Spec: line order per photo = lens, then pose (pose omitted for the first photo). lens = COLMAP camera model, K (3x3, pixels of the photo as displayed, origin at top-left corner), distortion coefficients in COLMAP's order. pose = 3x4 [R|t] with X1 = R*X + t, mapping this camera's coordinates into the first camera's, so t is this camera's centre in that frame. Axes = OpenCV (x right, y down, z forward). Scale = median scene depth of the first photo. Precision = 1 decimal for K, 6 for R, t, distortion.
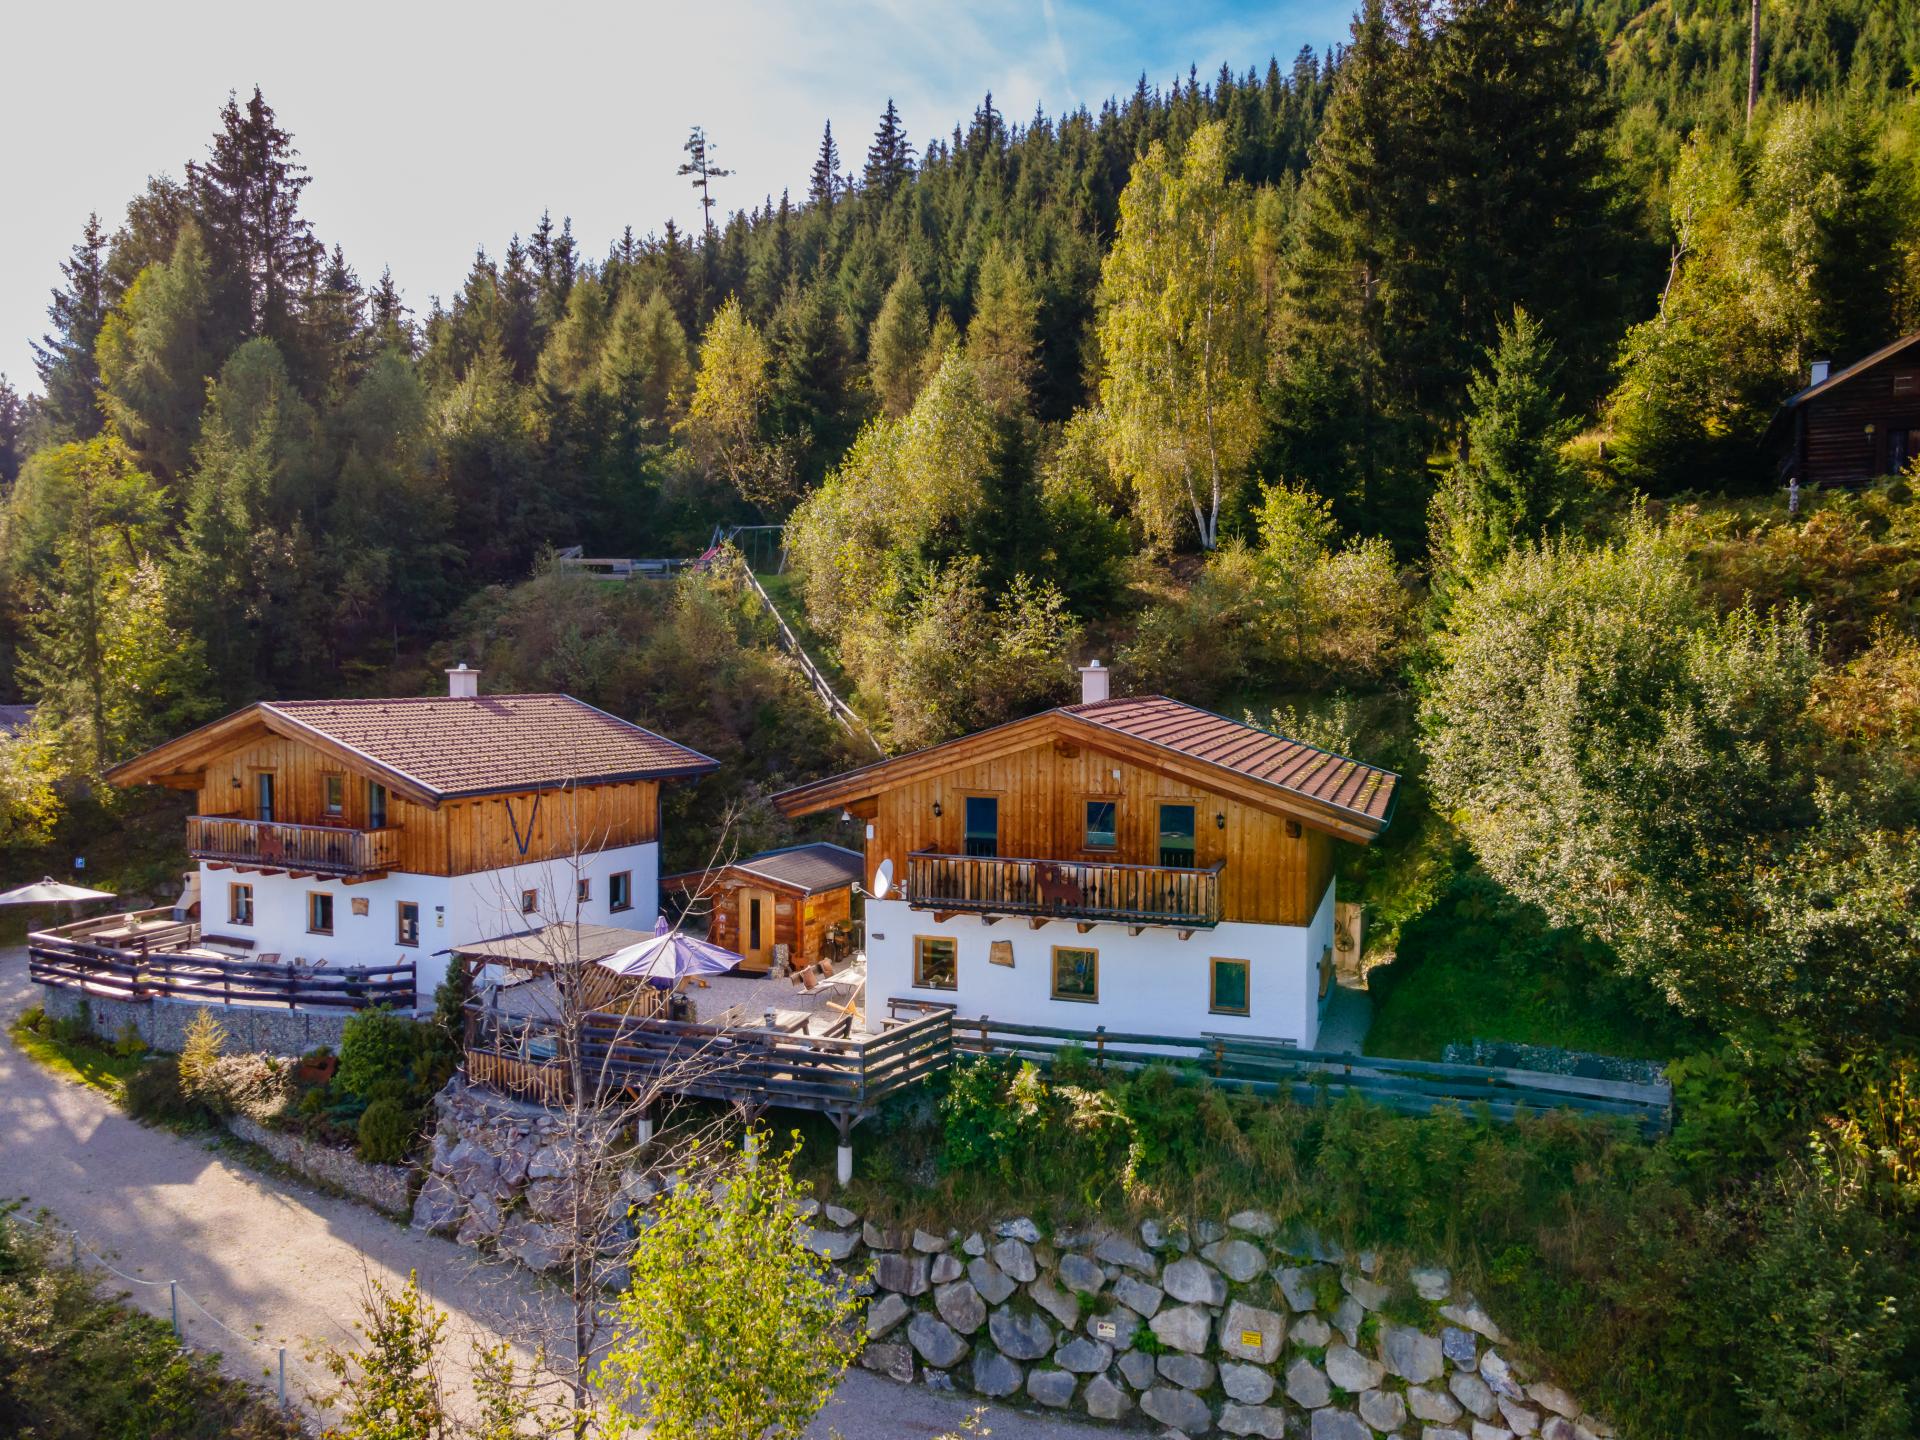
lens RADIAL K [[1405.2, 0, 962.7], [0, 1405.2, 711.1], [0, 0, 1]] dist [0.042149, -0.001153]
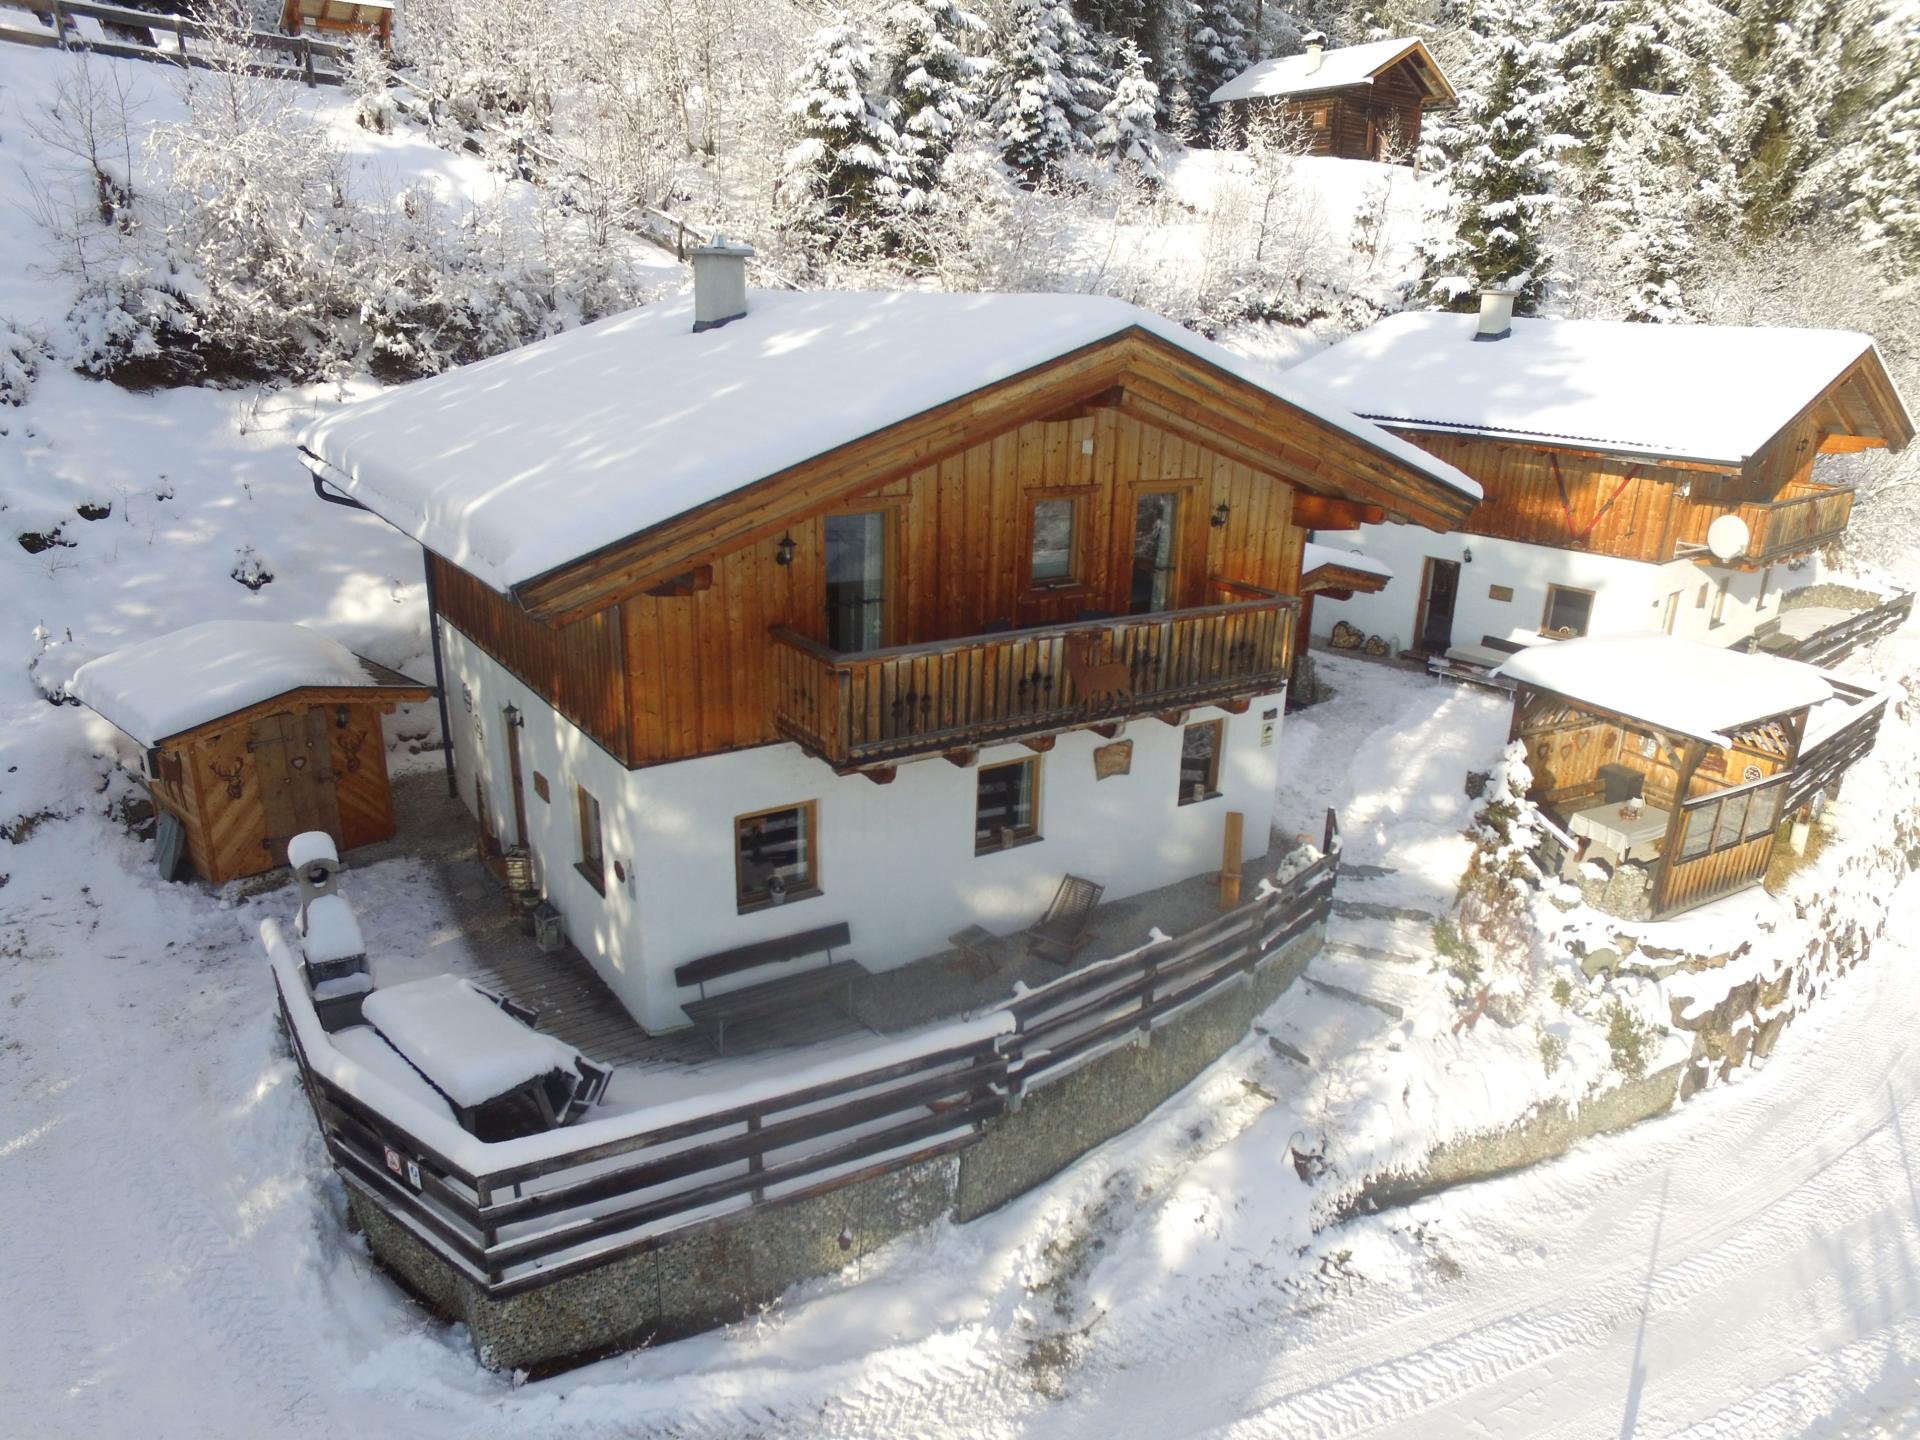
lens RADIAL K [[1304.8, 0, 952.3], [0, 1304.8, 775.9], [0, 0, 1]] dist [-0.101956, 0.075342]
pose [[0.481817, -0.289936, 0.826915, -0.862818], [0.002866, 0.944191, 0.329386, -0.005423], [-0.876267, -0.156334, 0.455758, 0.879225]]
